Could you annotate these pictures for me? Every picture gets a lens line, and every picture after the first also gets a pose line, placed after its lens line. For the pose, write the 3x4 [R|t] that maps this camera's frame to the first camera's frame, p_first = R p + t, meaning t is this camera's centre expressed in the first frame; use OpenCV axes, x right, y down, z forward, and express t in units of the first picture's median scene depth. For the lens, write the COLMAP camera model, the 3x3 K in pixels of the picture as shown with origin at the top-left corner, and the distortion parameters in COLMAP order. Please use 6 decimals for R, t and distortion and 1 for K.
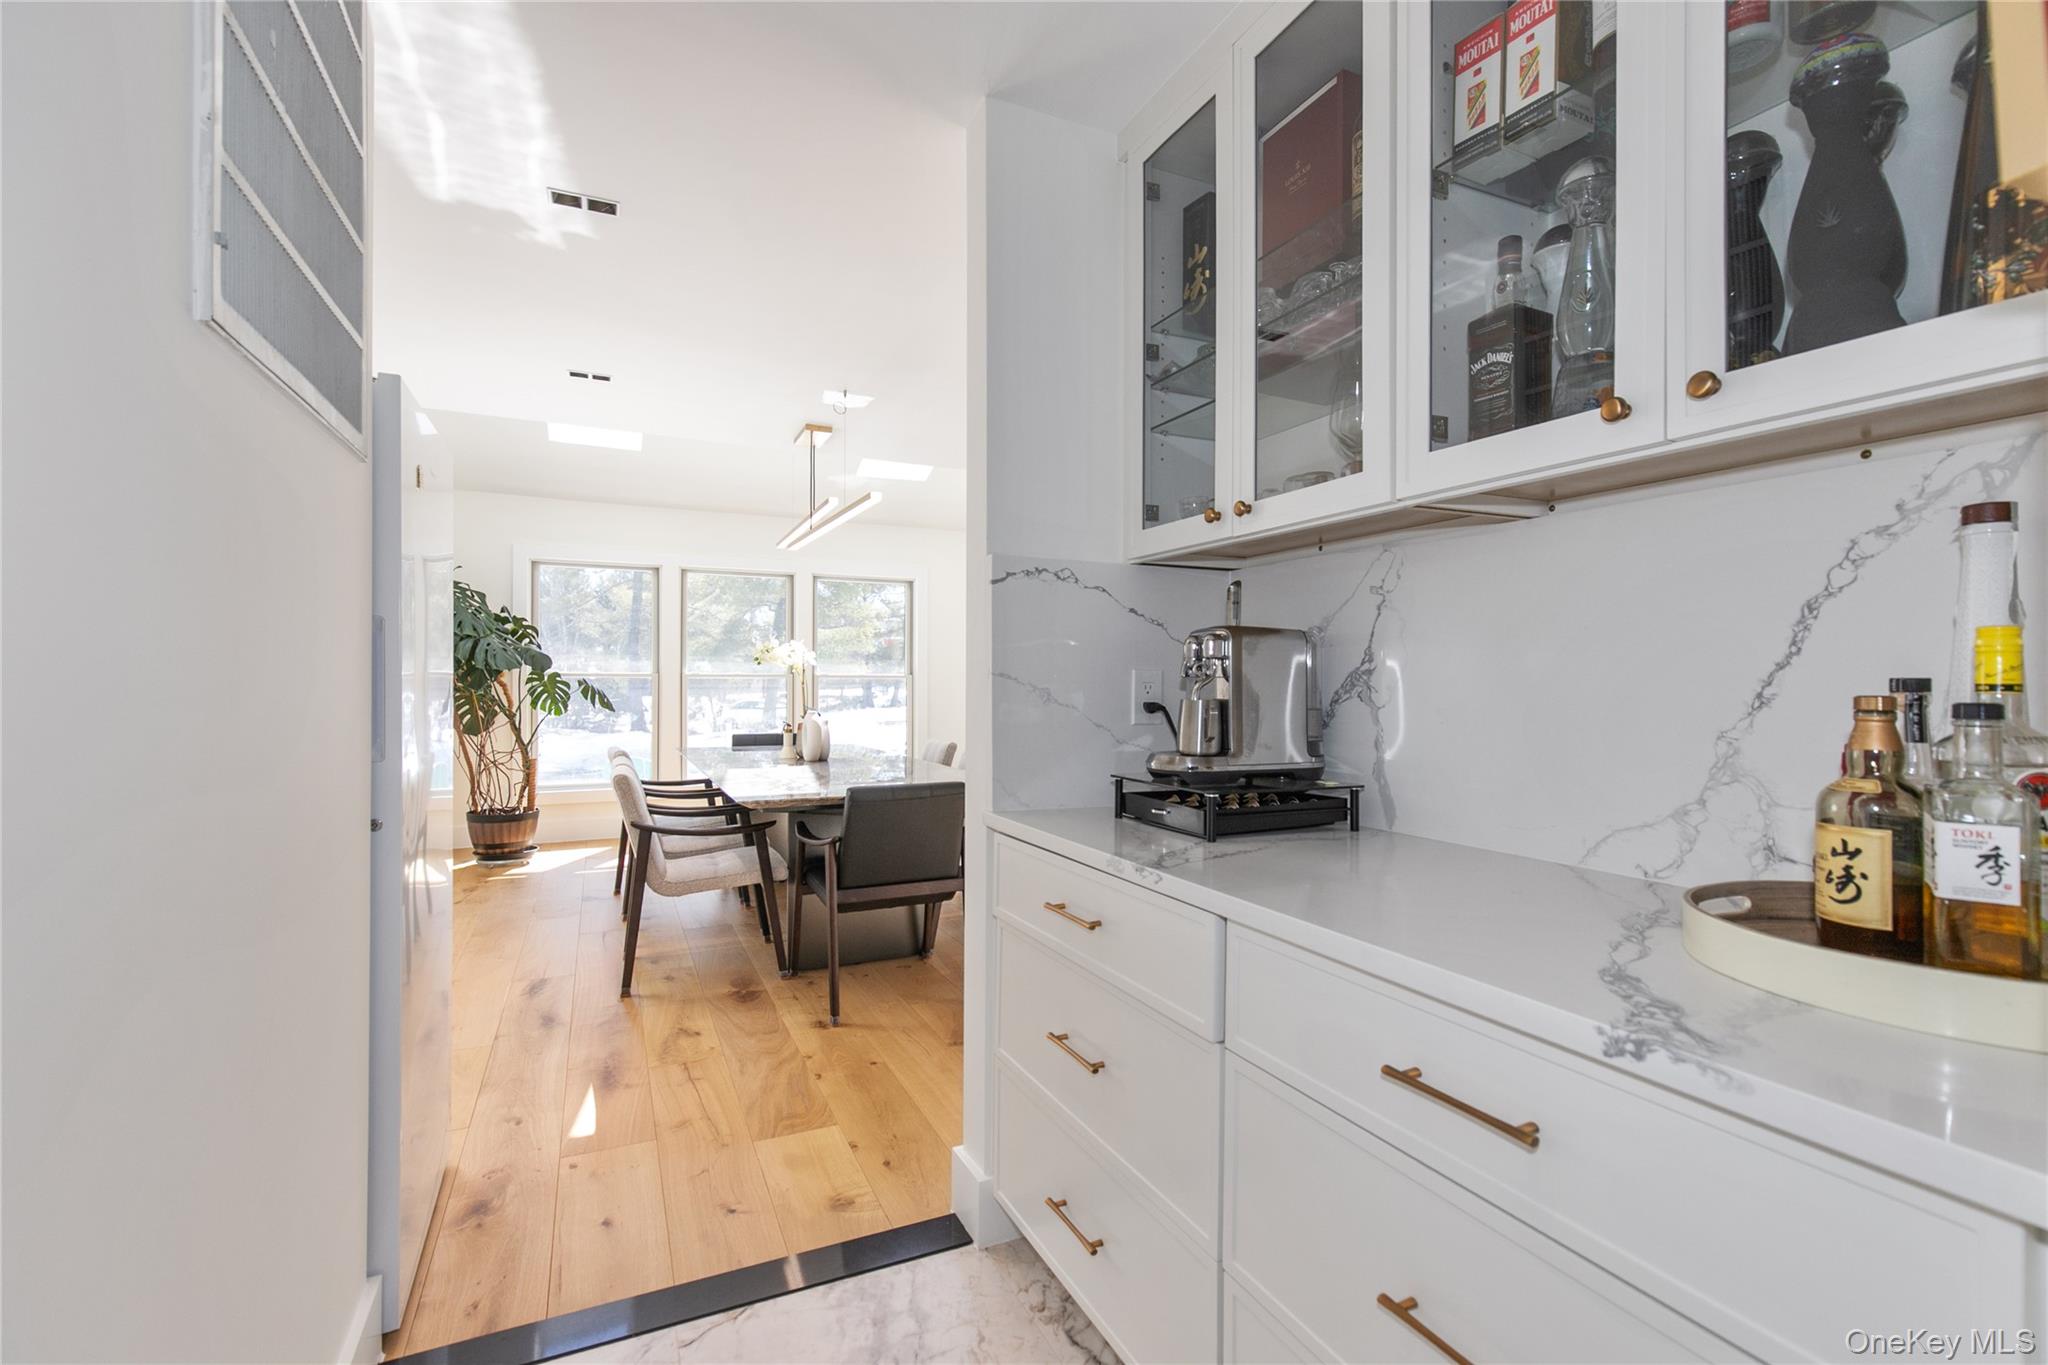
lens RADIAL K [[927.1, 0, 1031.9], [0, 927.1, 679.4], [0, 0, 1]] dist [0.006405, -0.000199]
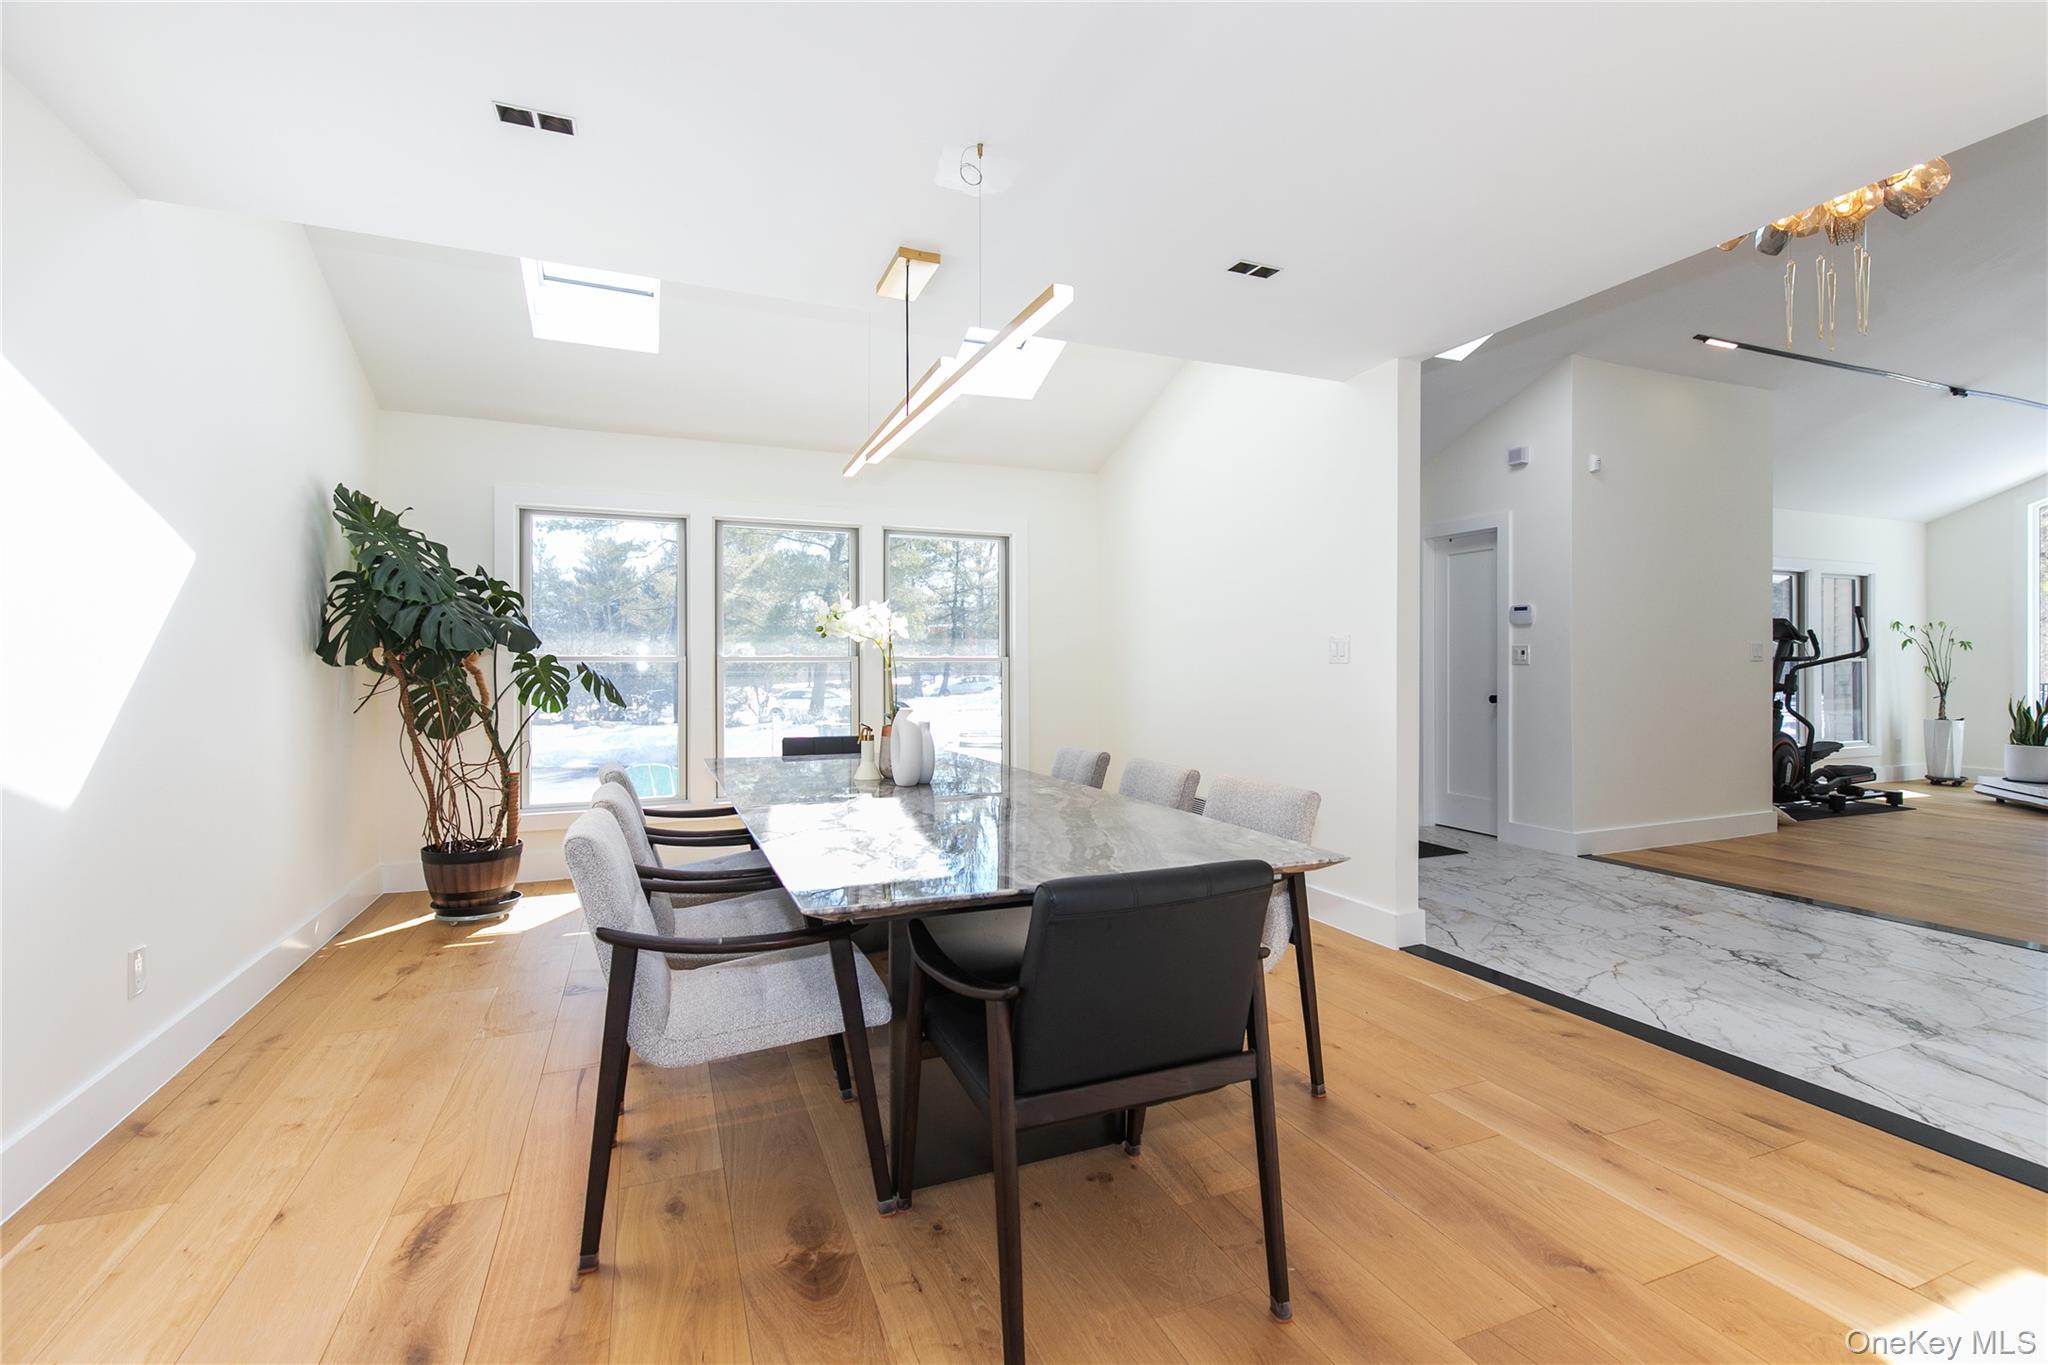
lens RADIAL K [[938.5, 0, 1034.8], [0, 938.5, 665.6], [0, 0, 1]] dist [0.001679, -0.000422]
pose [[0.998964, -0.006249, -0.045070, -0.094719], [0.006184, 0.999980, -0.001591, 0.004753], [0.045079, 0.001311, 0.998983, 0.282183]]
